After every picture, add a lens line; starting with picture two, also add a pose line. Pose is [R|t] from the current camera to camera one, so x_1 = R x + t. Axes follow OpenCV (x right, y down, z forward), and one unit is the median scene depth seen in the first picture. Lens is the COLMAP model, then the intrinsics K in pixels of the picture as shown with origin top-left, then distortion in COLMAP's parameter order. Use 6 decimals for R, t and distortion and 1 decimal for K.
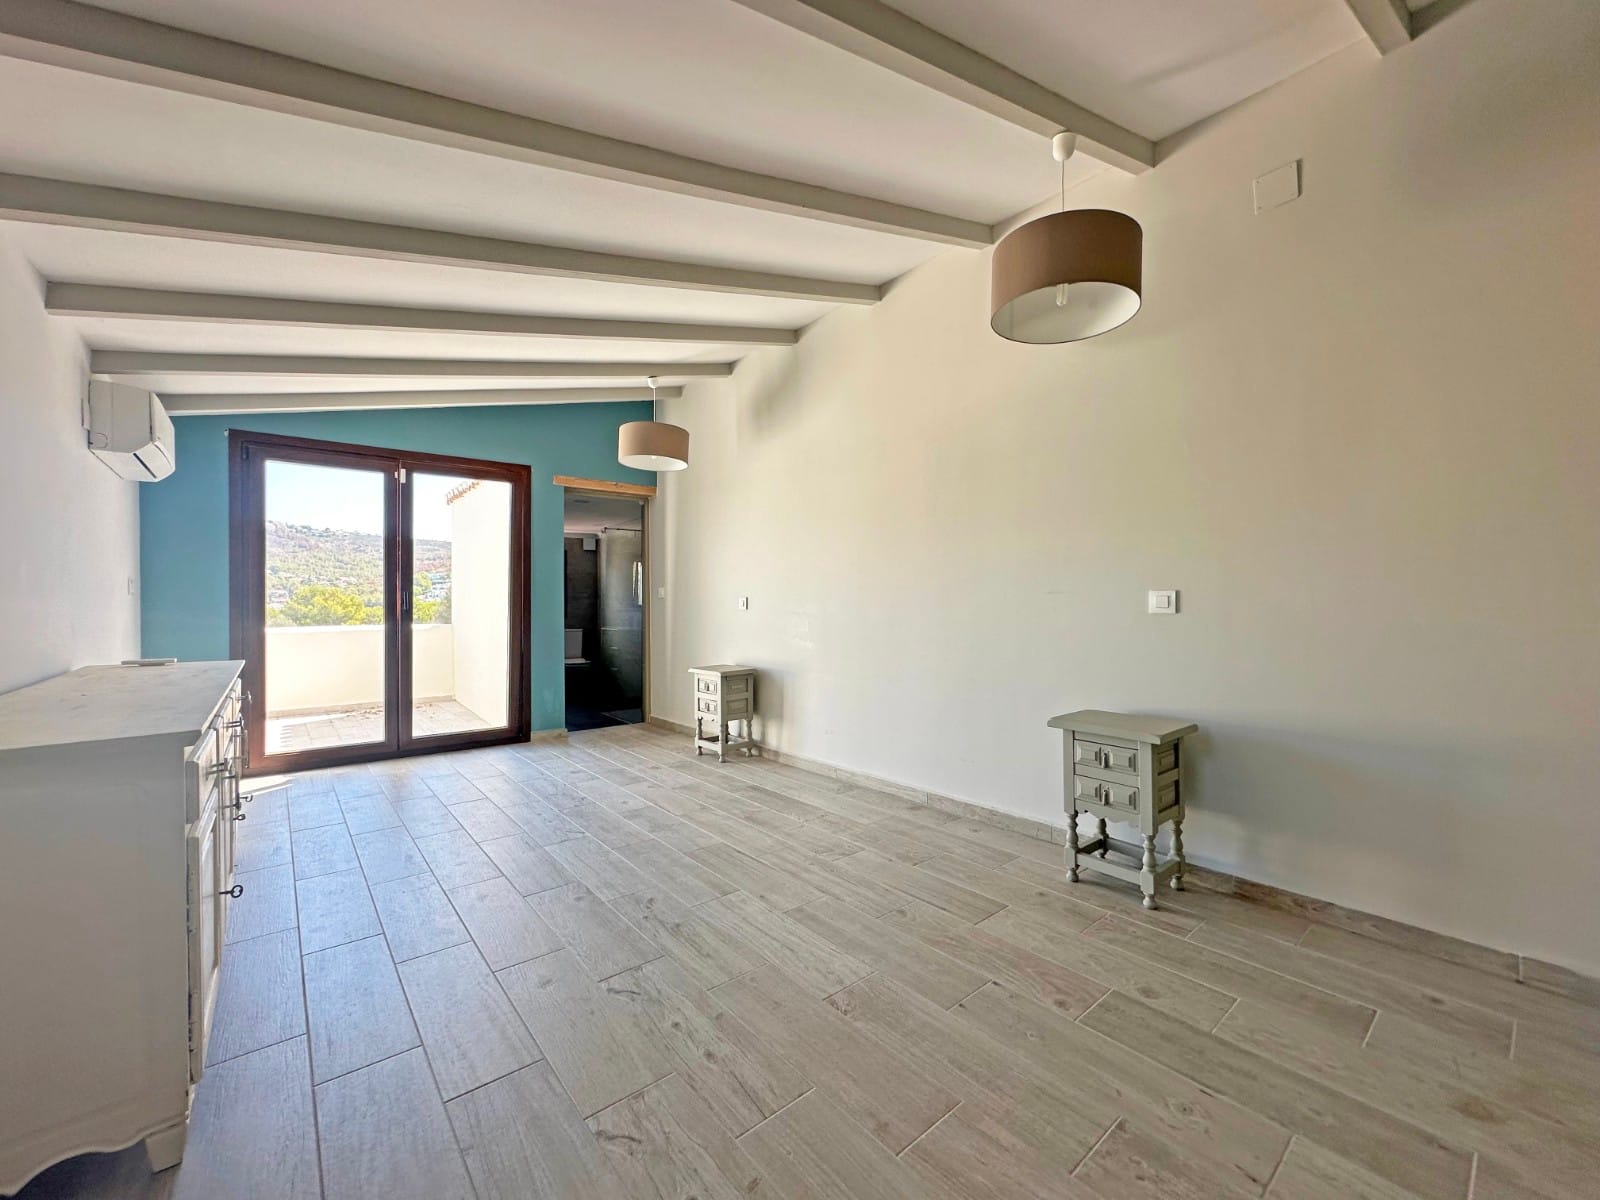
lens RADIAL K [[639.6, 0, 803.6], [0, 639.6, 605.5], [0, 0, 1]] dist [0.000562, 0.000057]
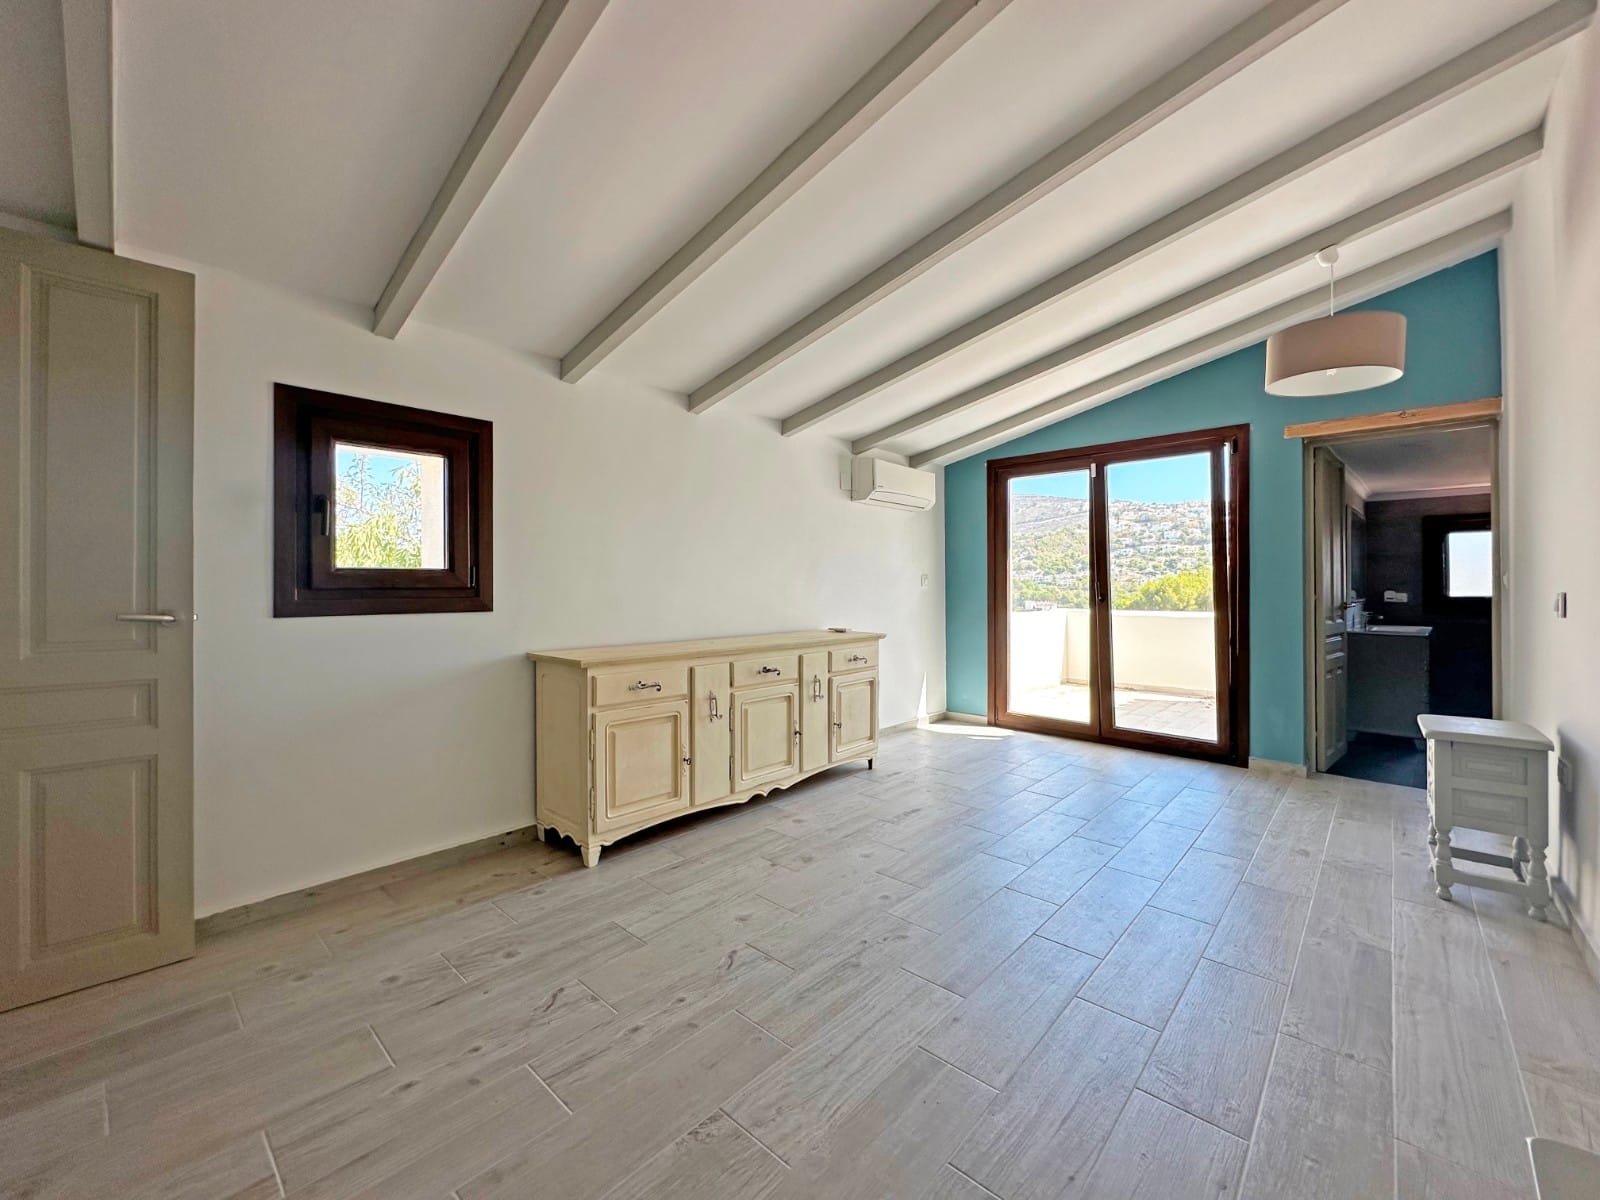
lens RADIAL K [[639.6, 0, 803.6], [0, 639.6, 584.0], [0, 0, 1]] dist [0.000562, 0.000057]
pose [[0.137891, 0.000750, -0.990447, 0.346834], [-0.006310, 0.999980, -0.000121, -0.016644], [0.990427, 0.006266, 0.137893, 0.409534]]
